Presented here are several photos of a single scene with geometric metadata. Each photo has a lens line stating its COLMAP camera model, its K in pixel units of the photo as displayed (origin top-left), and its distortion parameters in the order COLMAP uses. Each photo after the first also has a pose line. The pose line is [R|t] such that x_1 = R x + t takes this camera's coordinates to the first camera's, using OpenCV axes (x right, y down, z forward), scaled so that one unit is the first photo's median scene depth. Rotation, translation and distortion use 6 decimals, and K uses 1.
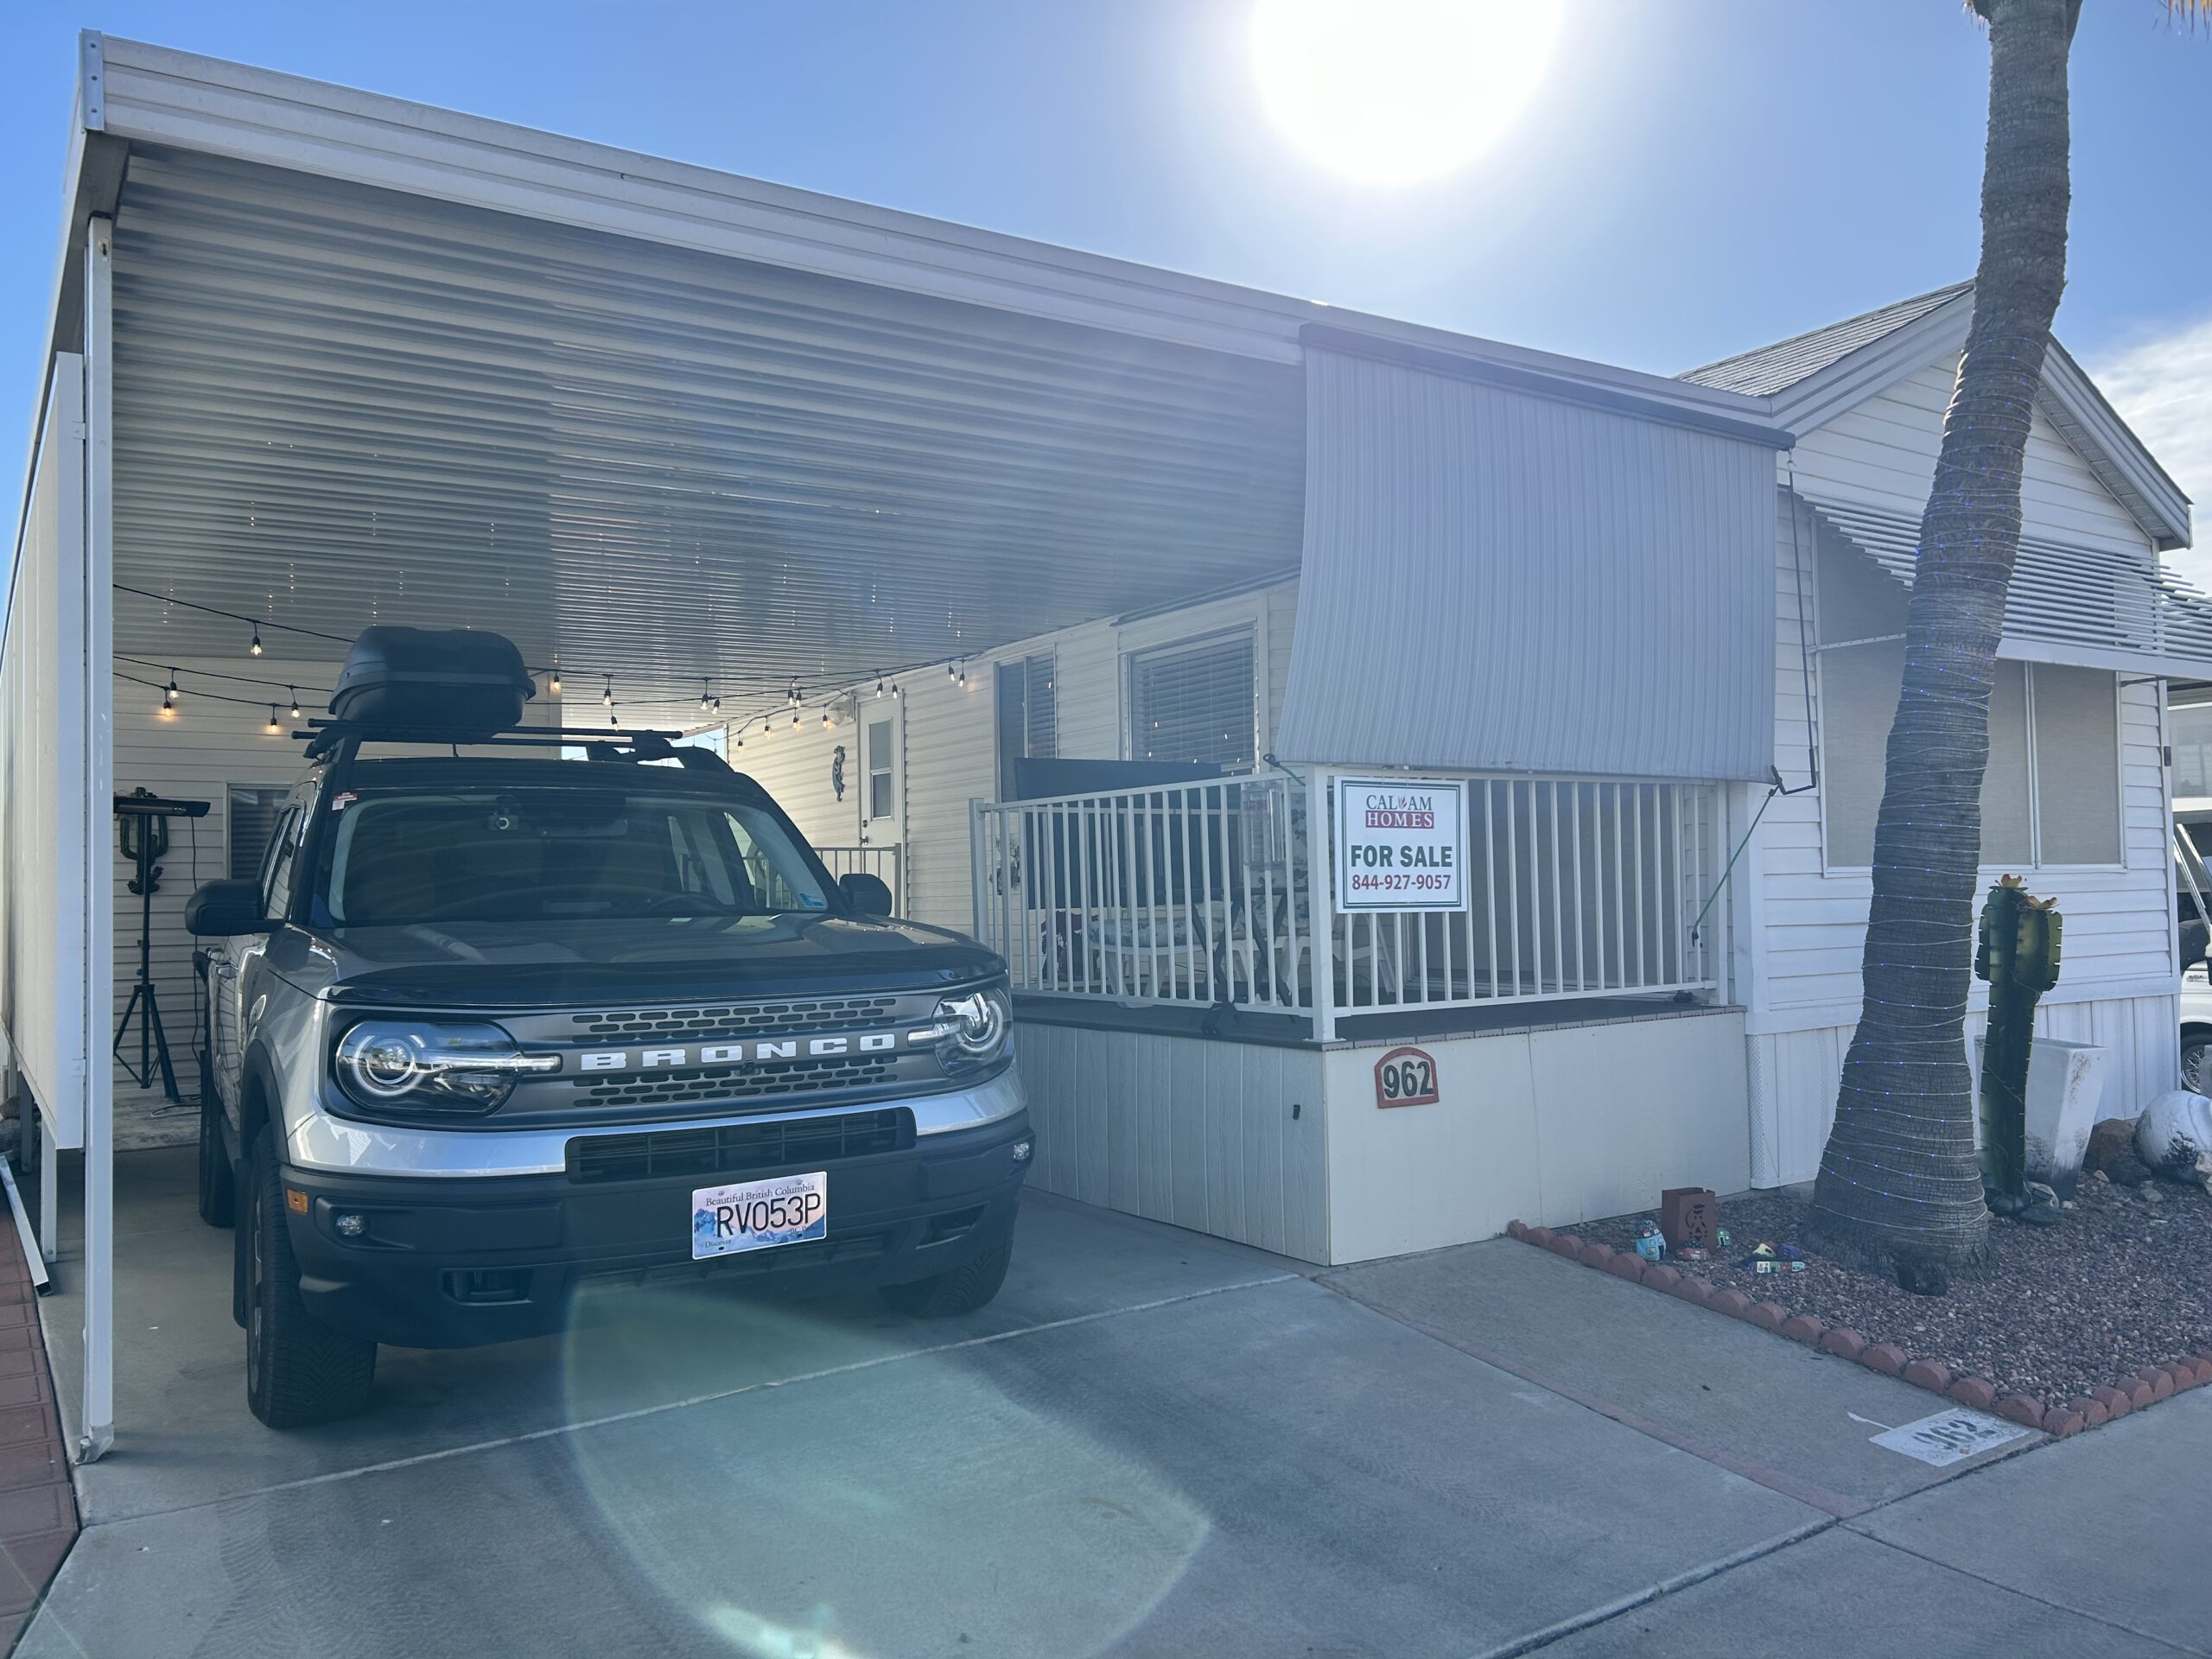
lens RADIAL K [[1680.2, 0, 1112.3], [0, 1680.2, 818.5], [0, 0, 1]] dist [0.059467, -0.057912]
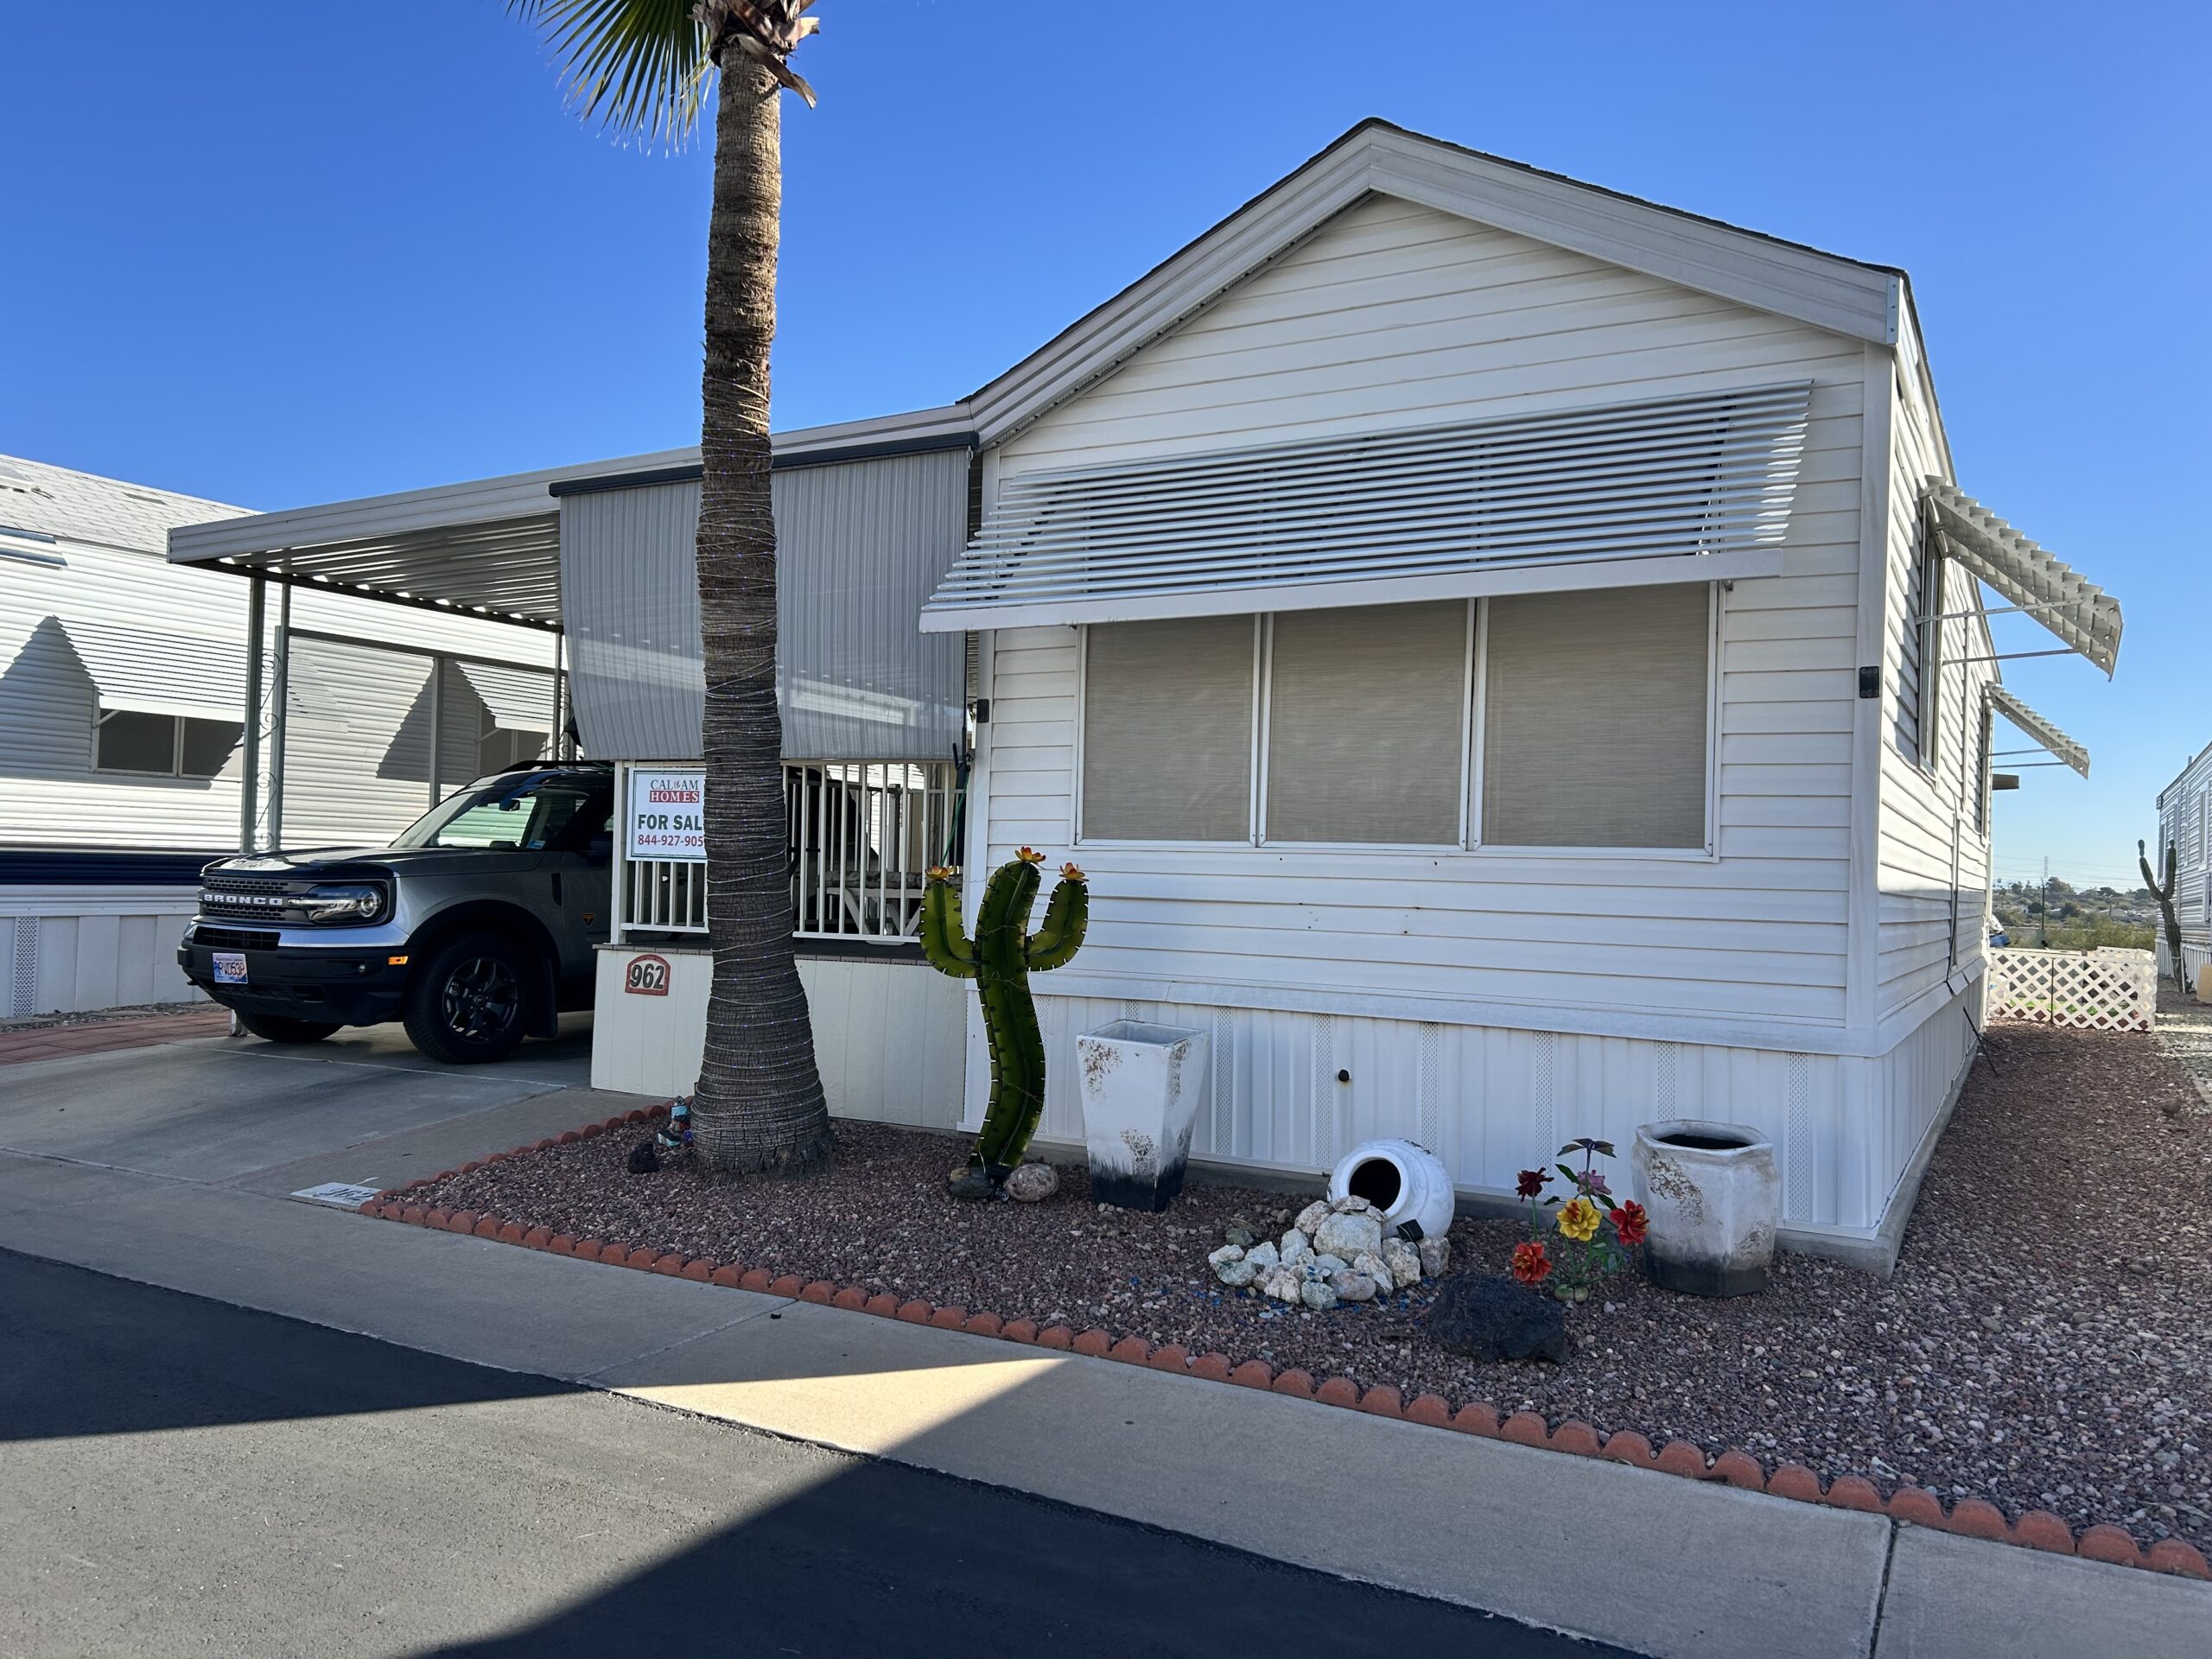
lens RADIAL K [[1680.2, 0, 1107.6], [0, 1680.2, 833.7], [0, 0, 1]] dist [0.059467, -0.057912]
pose [[0.432159, 0.010627, -0.901735, 1.644898], [0.006078, 0.999874, 0.014696, 0.013282], [0.901777, -0.011832, 0.432040, 0.726192]]
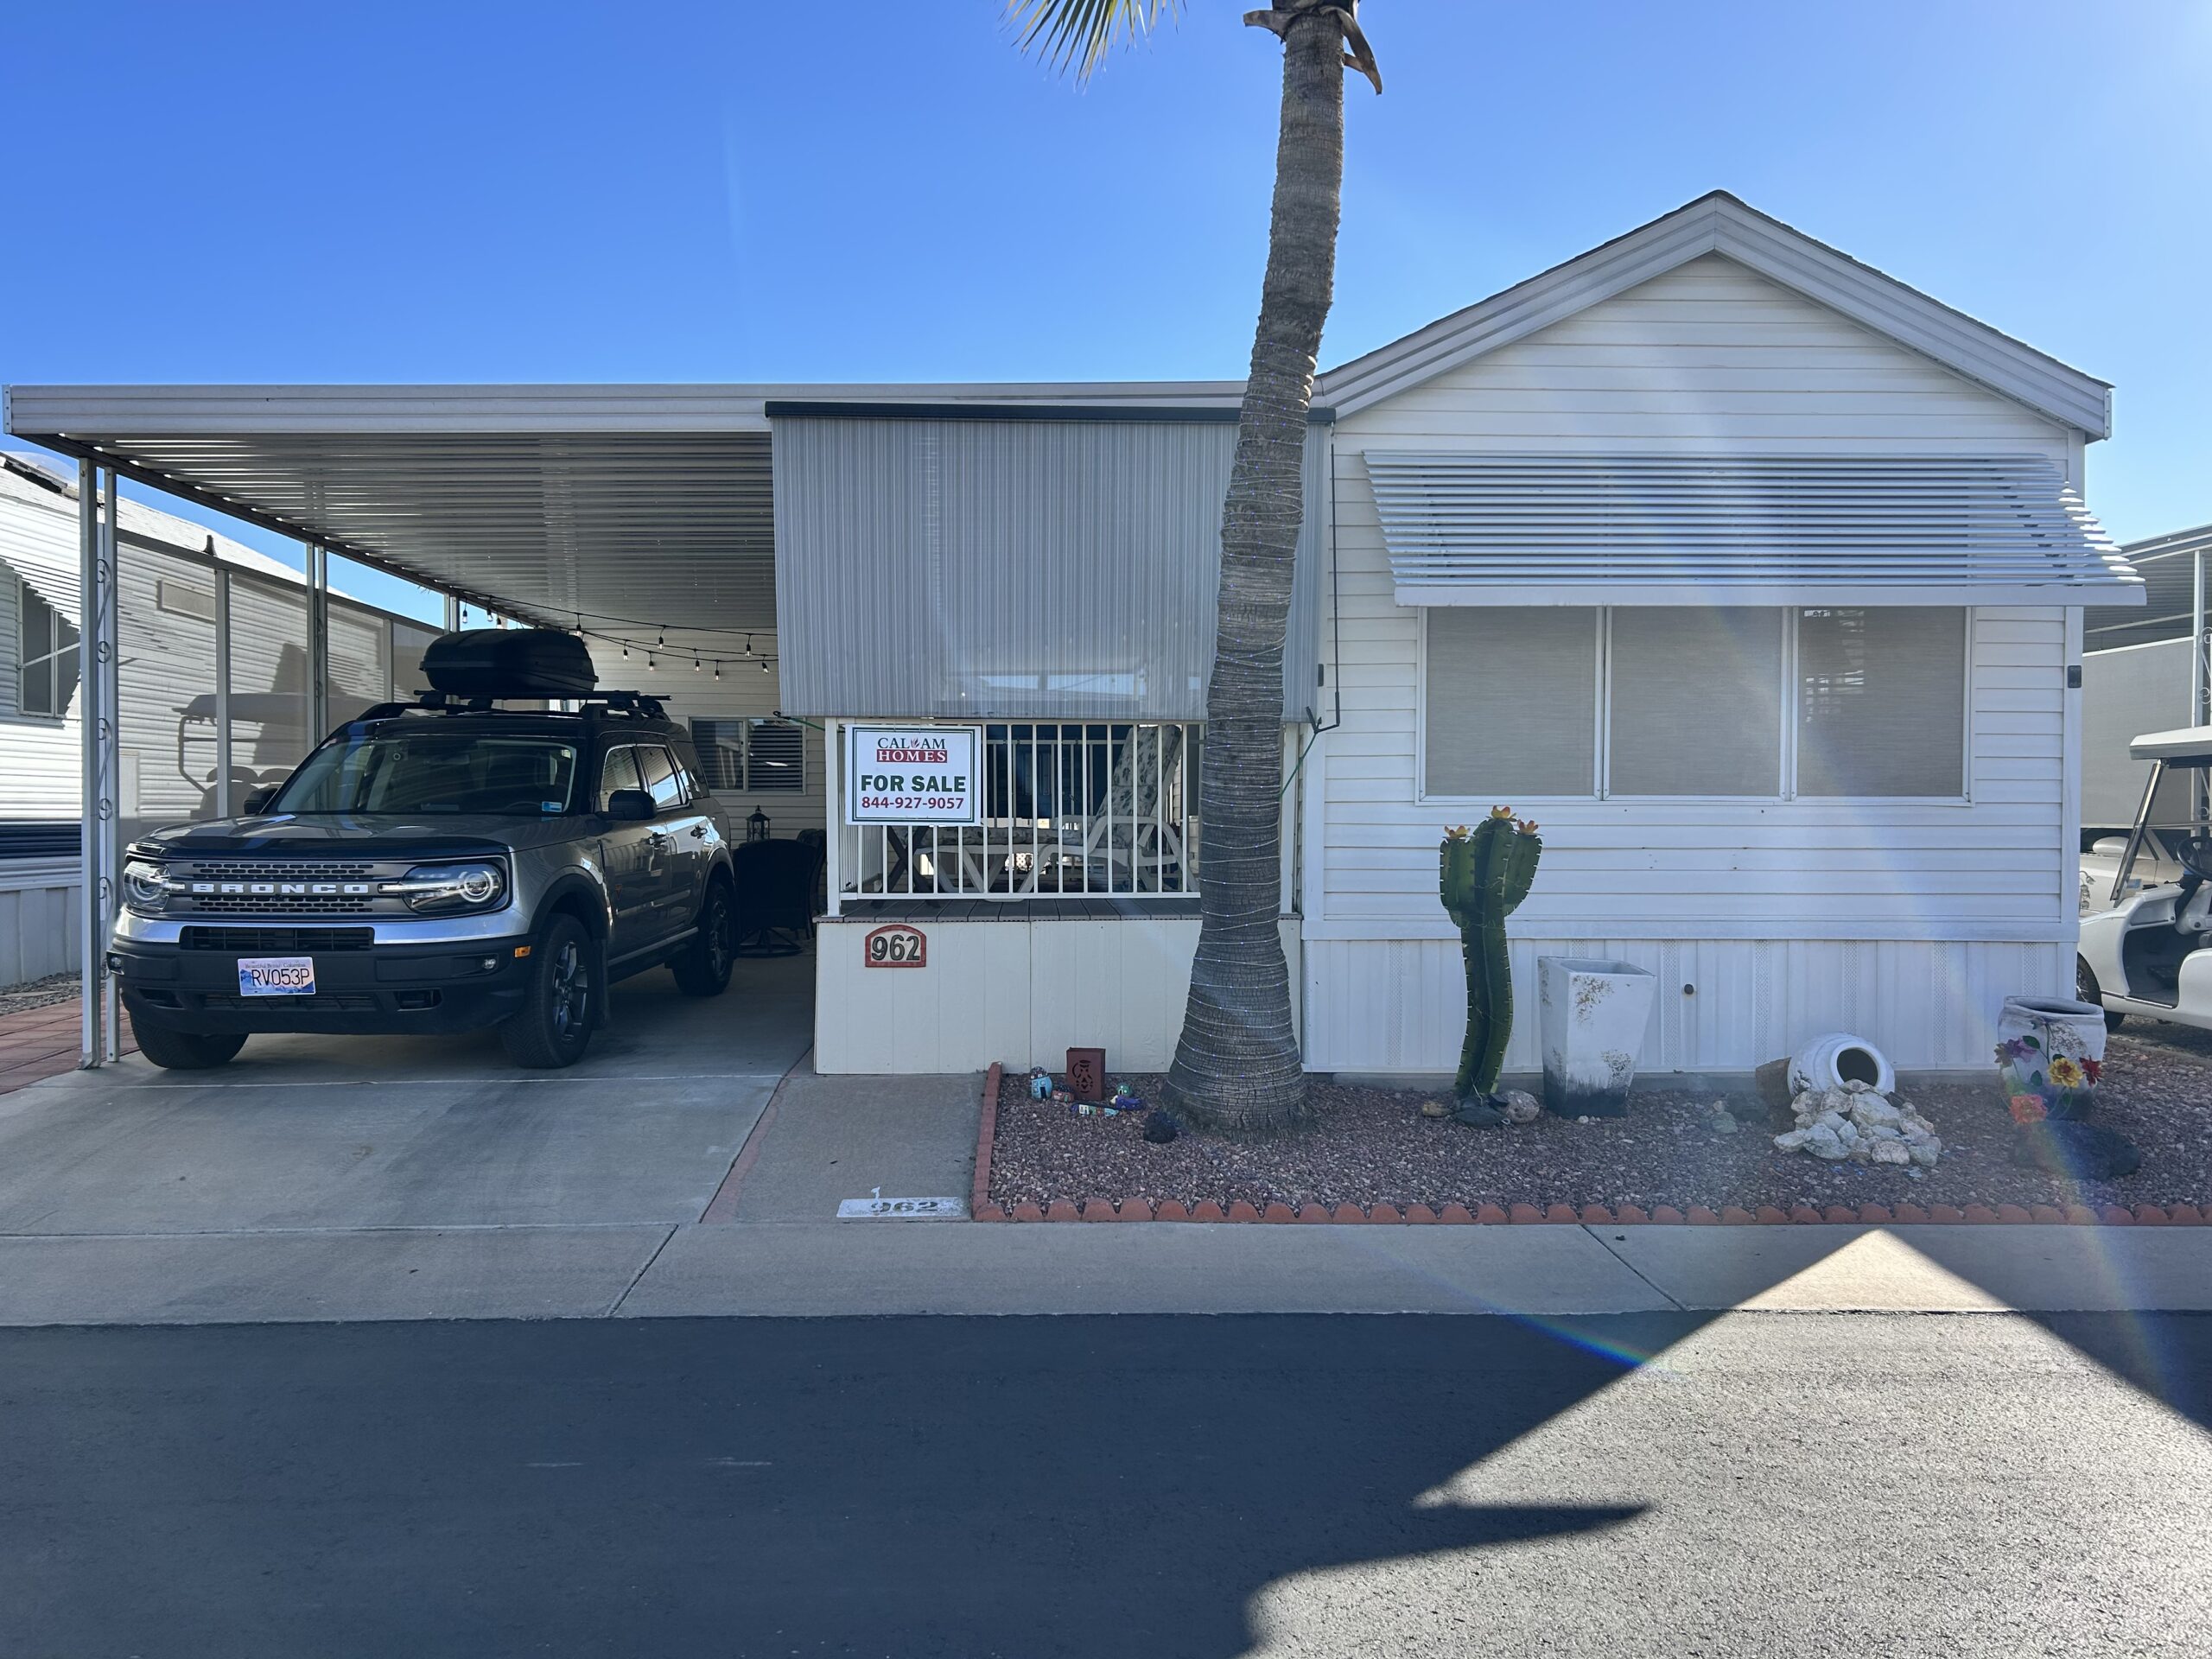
lens RADIAL K [[1680.2, 0, 1112.4], [0, 1680.2, 832.0], [0, 0, 1]] dist [0.059467, -0.057912]
pose [[0.843533, 0.029805, -0.536249, 1.038137], [0.005667, 0.997909, 0.064379, -0.024494], [0.537047, -0.057345, 0.841601, -0.039275]]
